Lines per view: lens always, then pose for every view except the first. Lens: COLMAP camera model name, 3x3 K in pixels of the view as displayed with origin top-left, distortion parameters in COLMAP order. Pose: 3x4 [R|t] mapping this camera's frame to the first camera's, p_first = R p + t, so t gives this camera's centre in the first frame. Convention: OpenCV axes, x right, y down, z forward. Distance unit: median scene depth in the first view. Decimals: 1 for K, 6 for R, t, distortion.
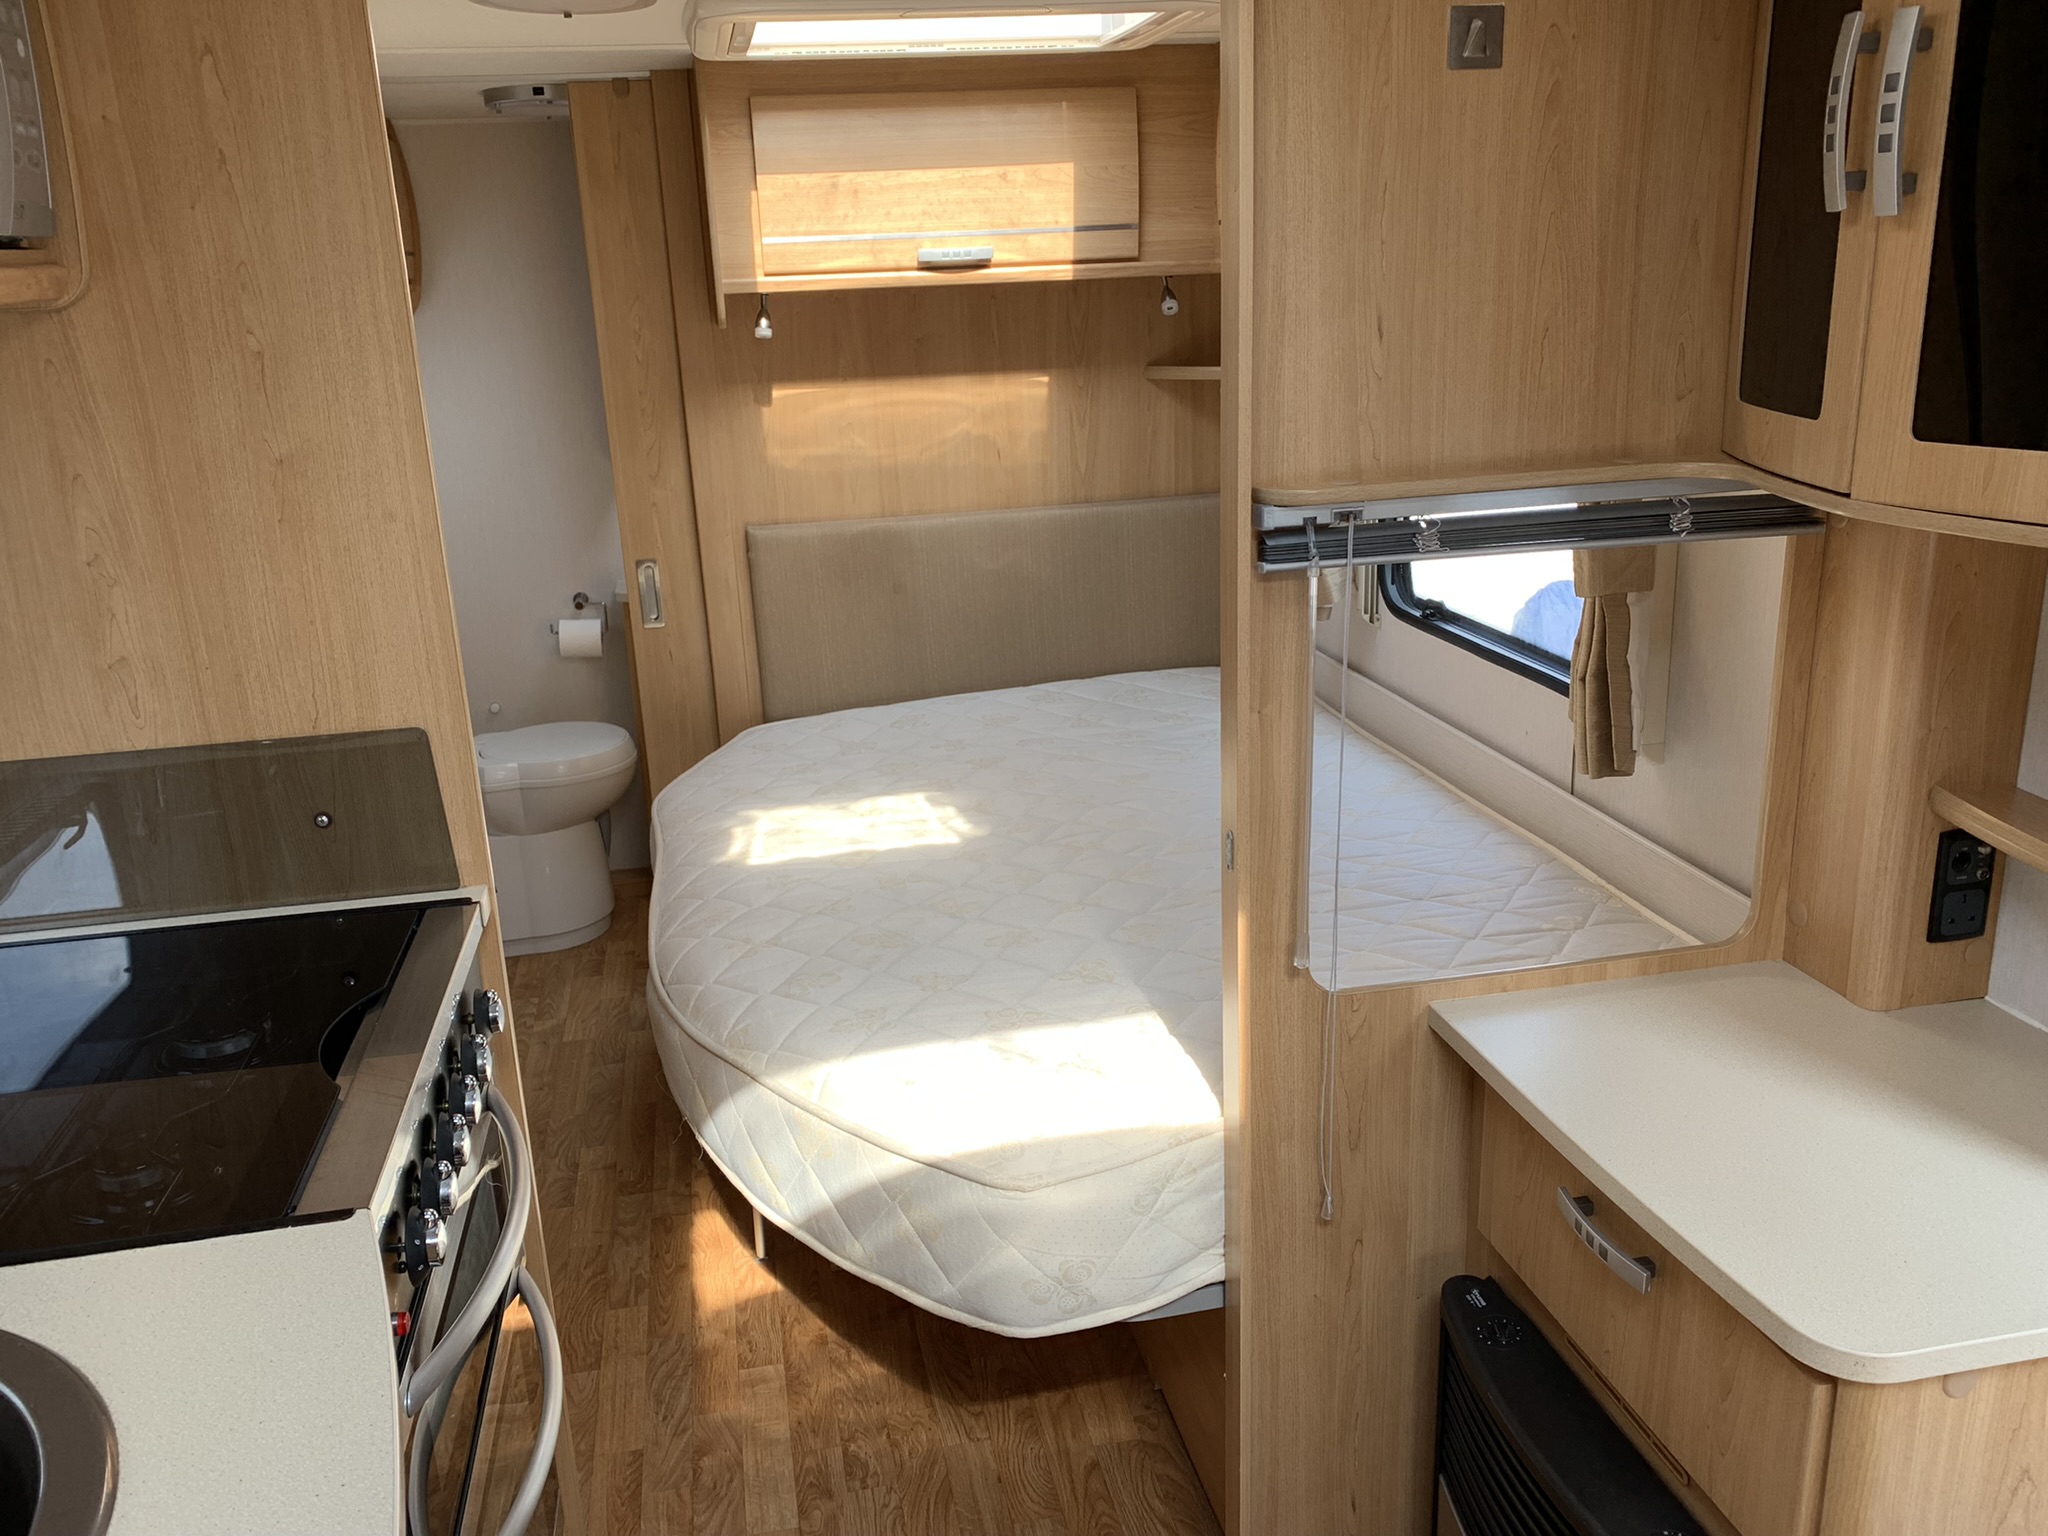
lens RADIAL K [[1662.8, 0, 1024.0], [0, 1662.8, 768.0], [0, 0, 1]] dist [0.093218, -0.086879]
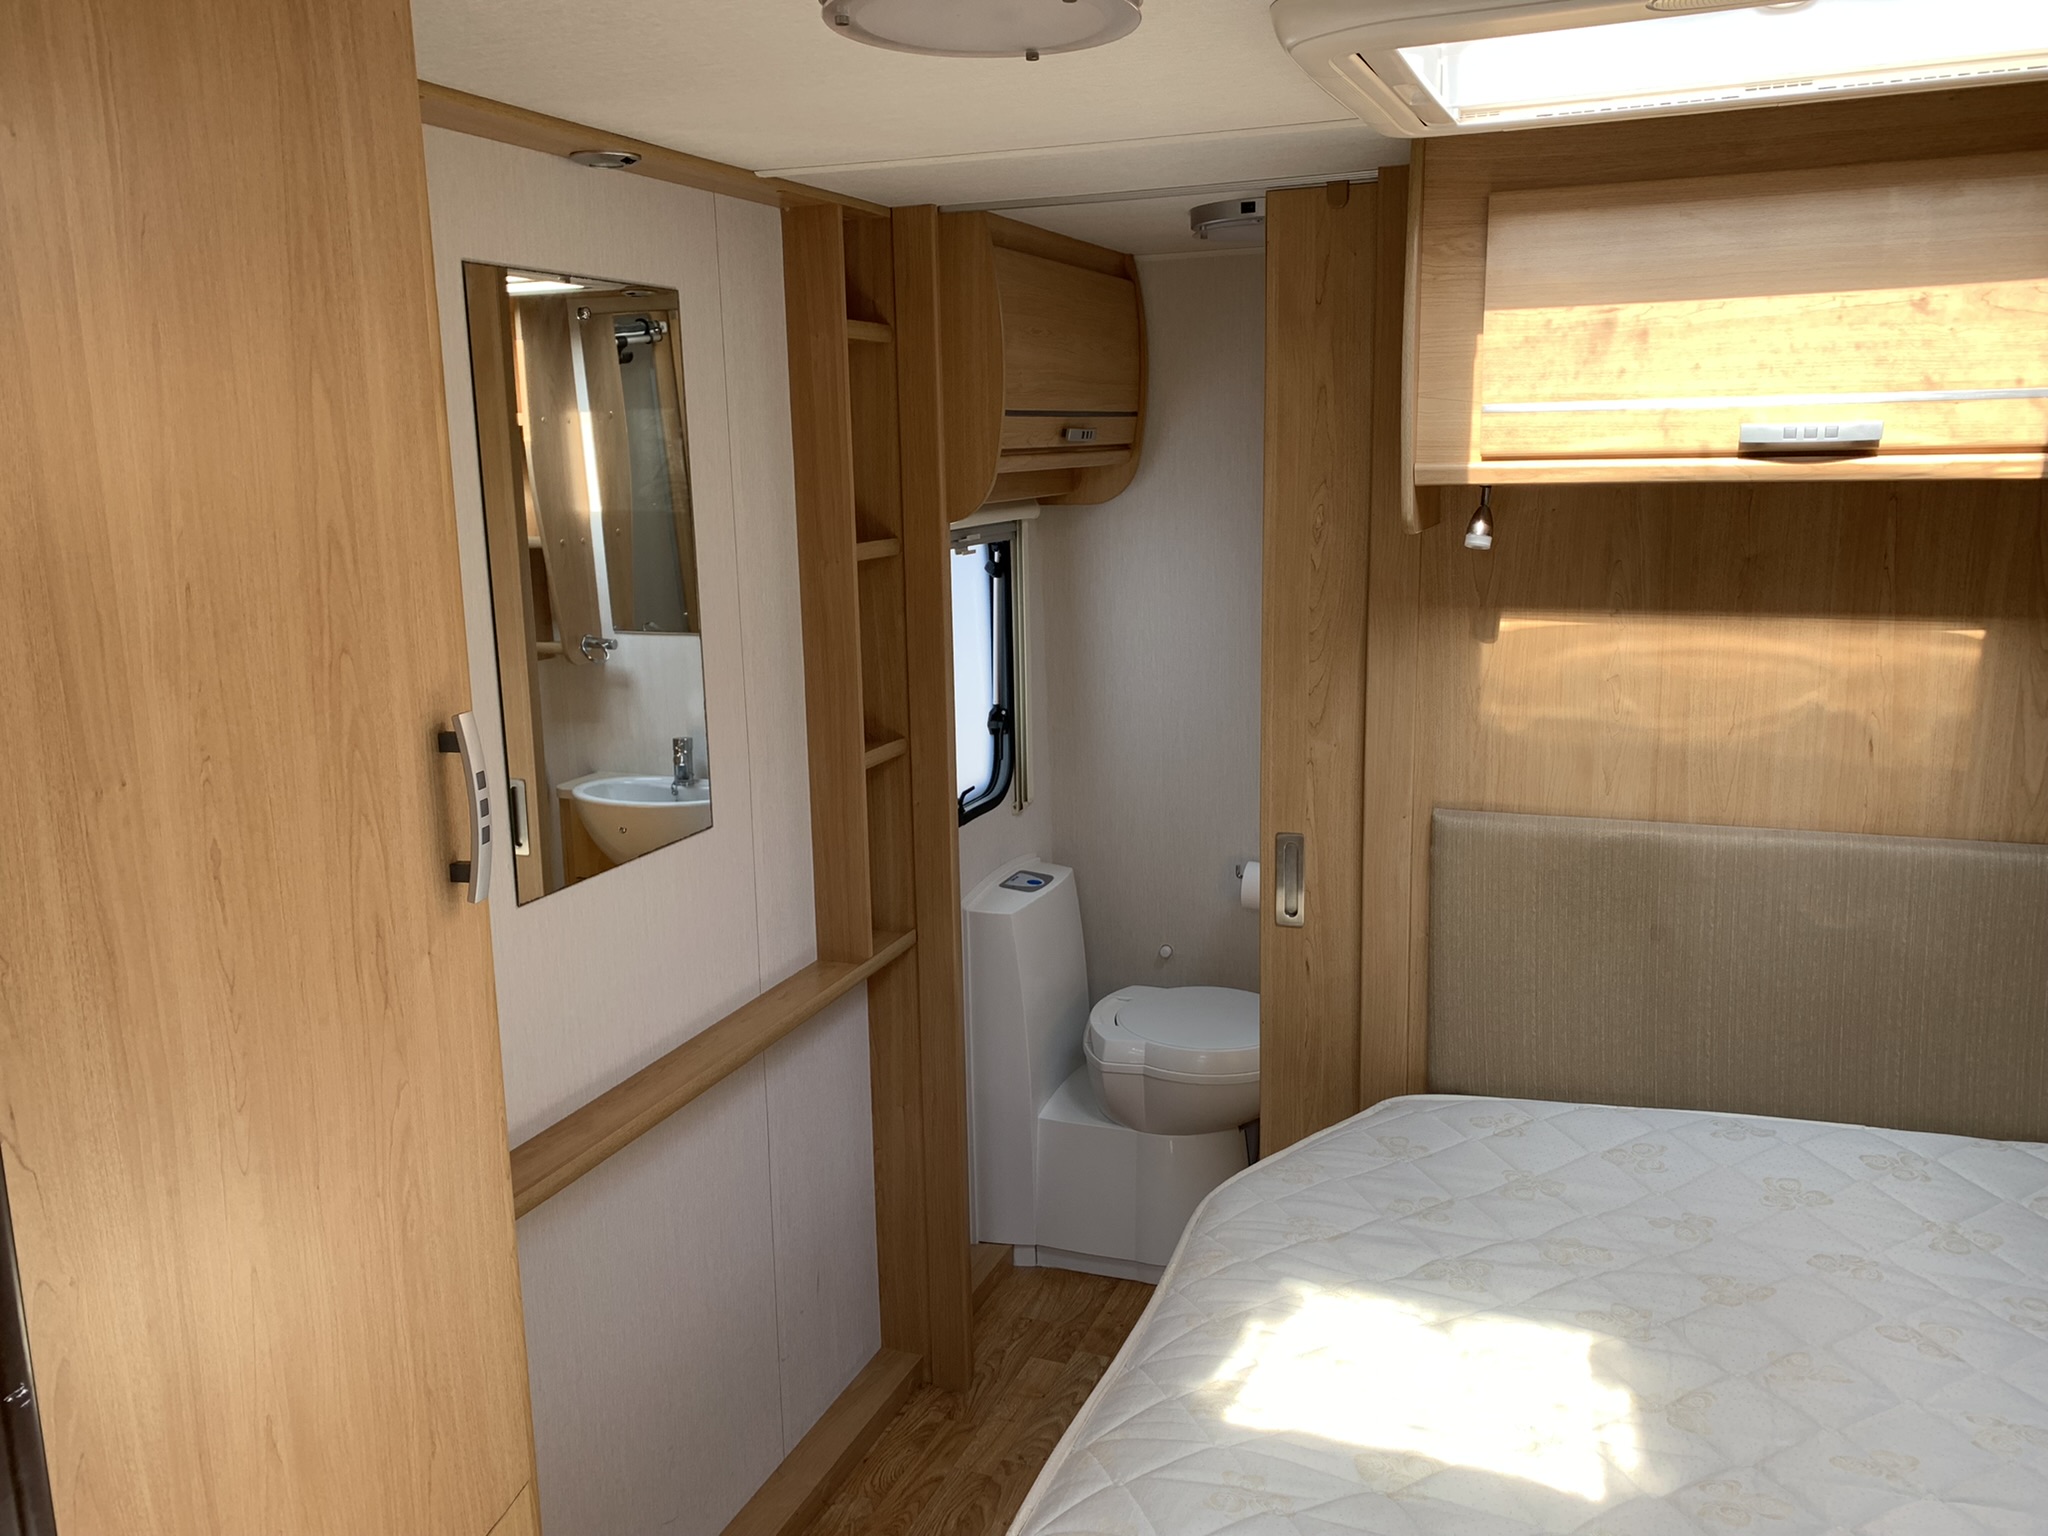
lens RADIAL K [[1662.8, 0, 1024.0], [0, 1662.8, 768.0], [0, 0, 1]] dist [0.093218, -0.086879]
pose [[0.847365, 0.131403, -0.514496, 0.046929], [-0.171356, 0.984730, -0.030718, -0.122082], [0.502603, 0.114191, 0.856942, 0.356038]]
